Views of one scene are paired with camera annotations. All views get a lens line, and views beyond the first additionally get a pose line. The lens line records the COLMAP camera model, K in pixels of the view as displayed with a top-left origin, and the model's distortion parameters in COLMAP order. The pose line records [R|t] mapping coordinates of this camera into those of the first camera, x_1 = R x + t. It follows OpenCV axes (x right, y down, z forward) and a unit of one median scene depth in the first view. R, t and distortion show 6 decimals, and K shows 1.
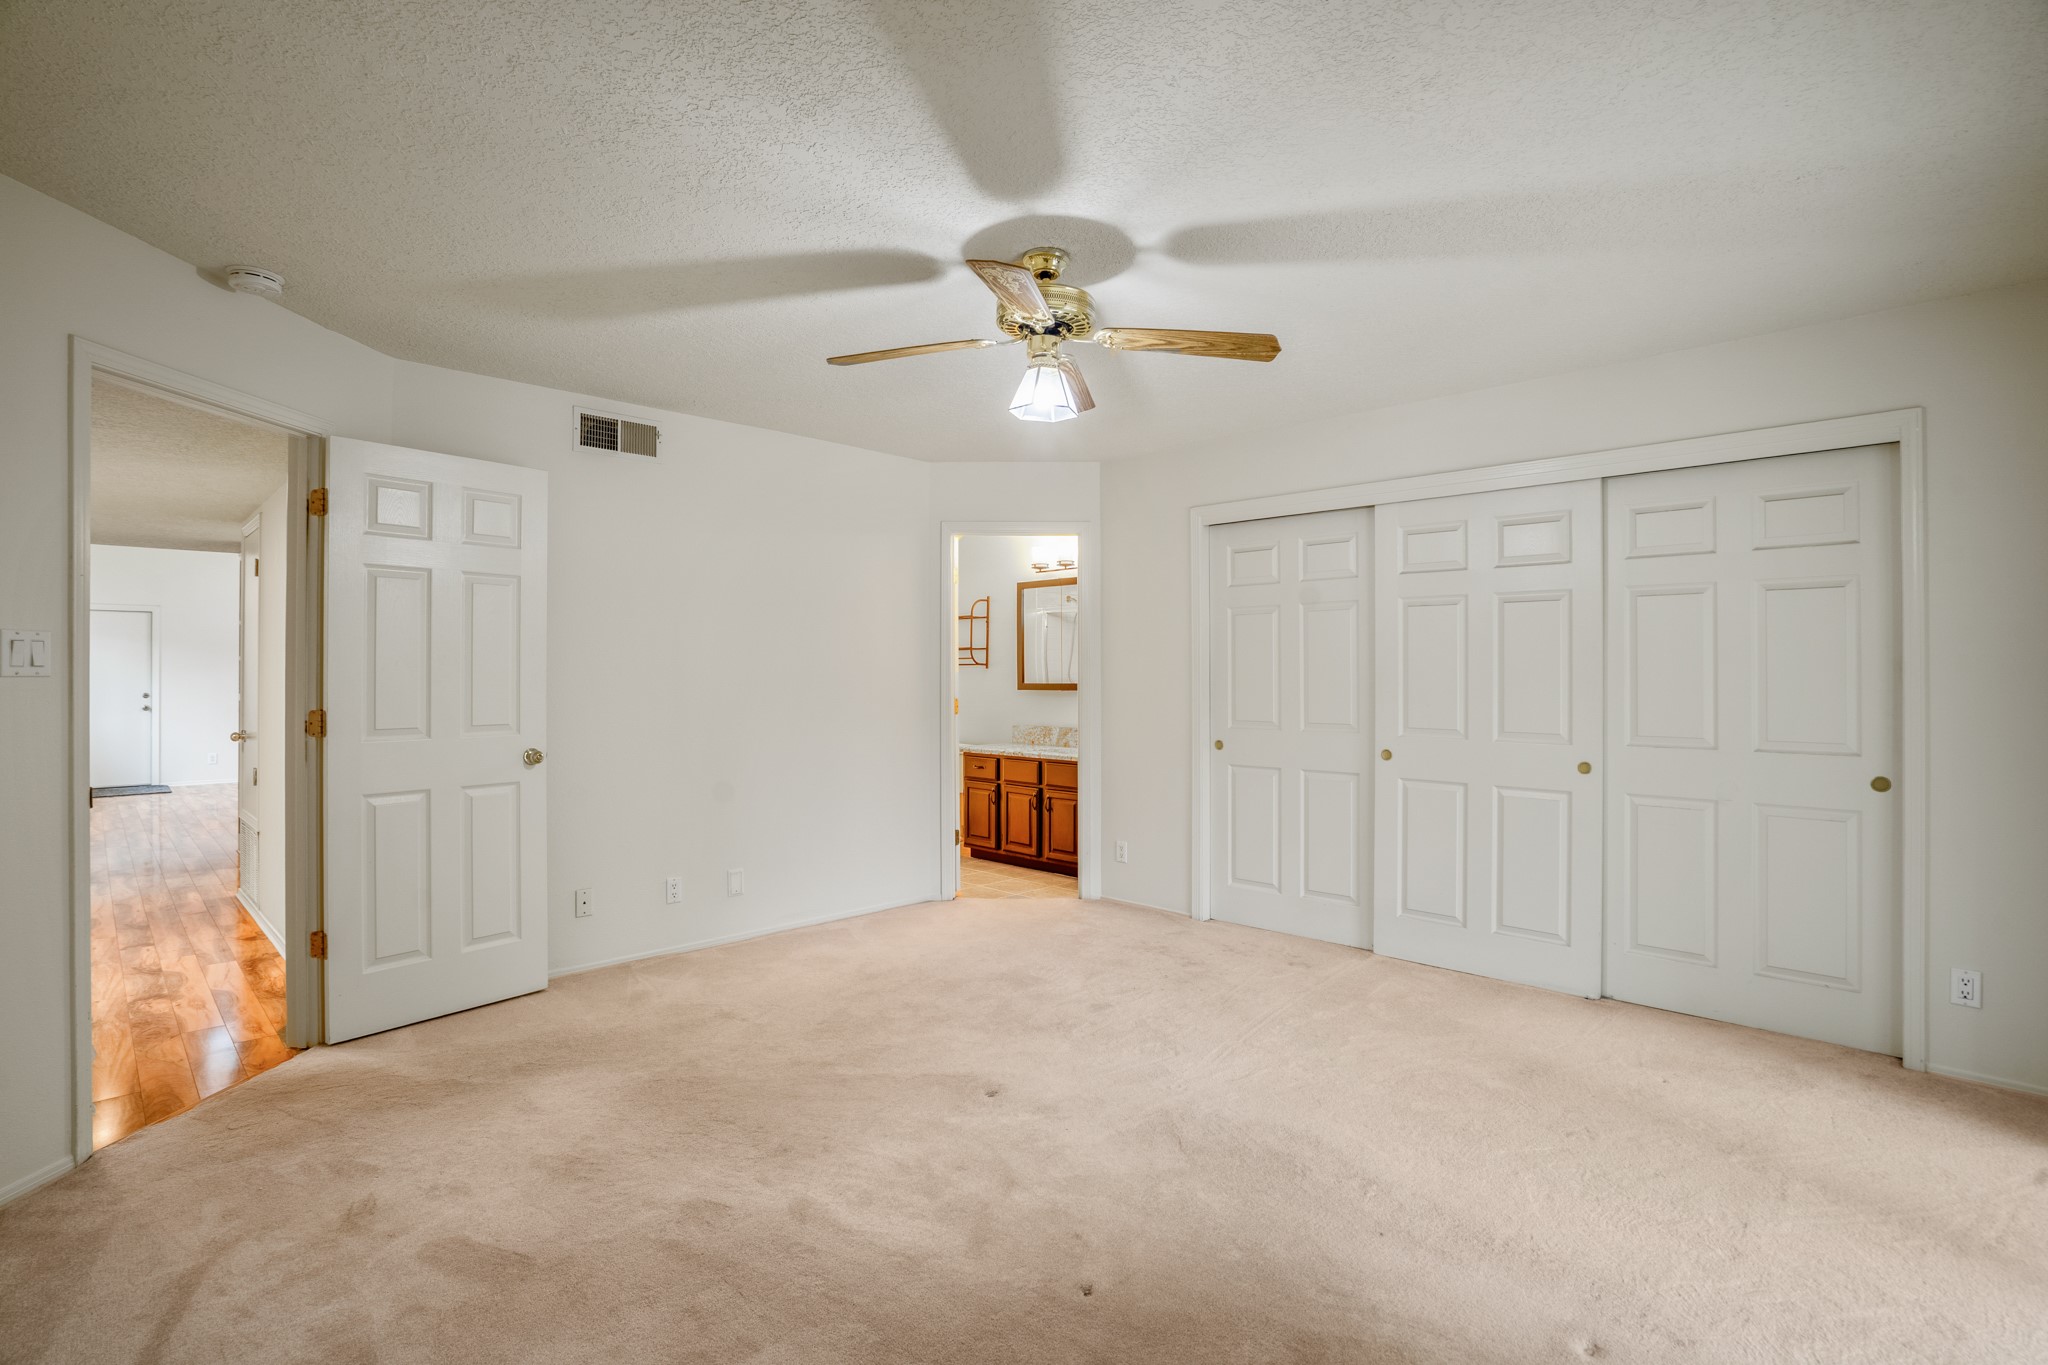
lens RADIAL K [[961.1, 0, 1016.5], [0, 961.1, 674.6], [0, 0, 1]] dist [-0.031758, 0.002635]
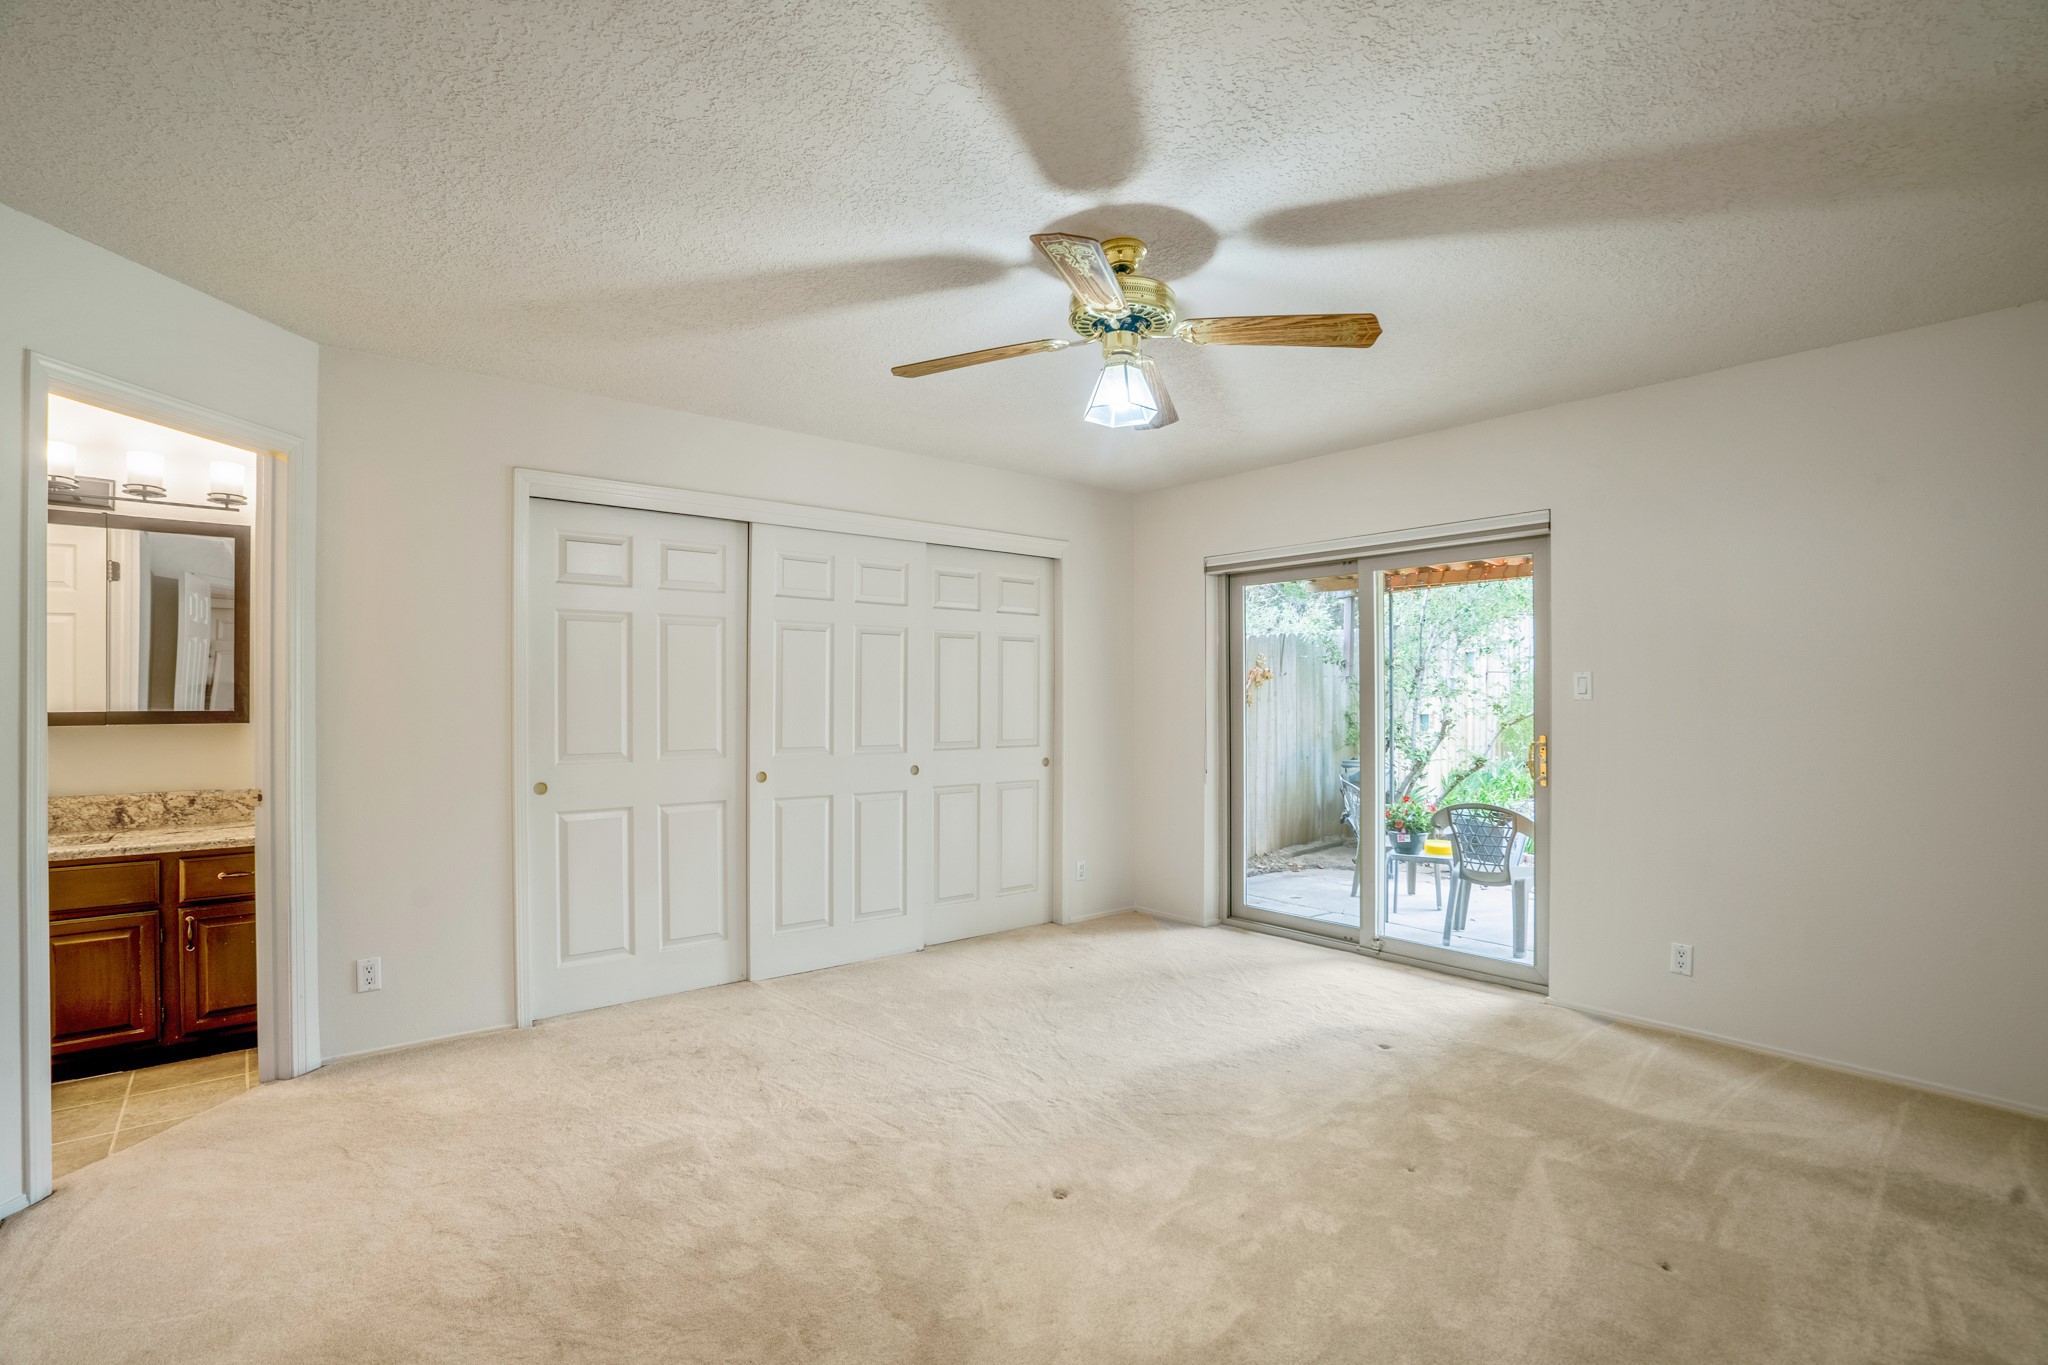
lens RADIAL K [[961.1, 0, 1014.9], [0, 961.1, 694.8], [0, 0, 1]] dist [-0.031758, 0.002635]
pose [[0.115161, 0.002195, 0.993344, -0.563978], [-0.001607, 0.999997, -0.002024, 0.000405], [-0.993346, -0.001363, 0.115164, 0.615532]]
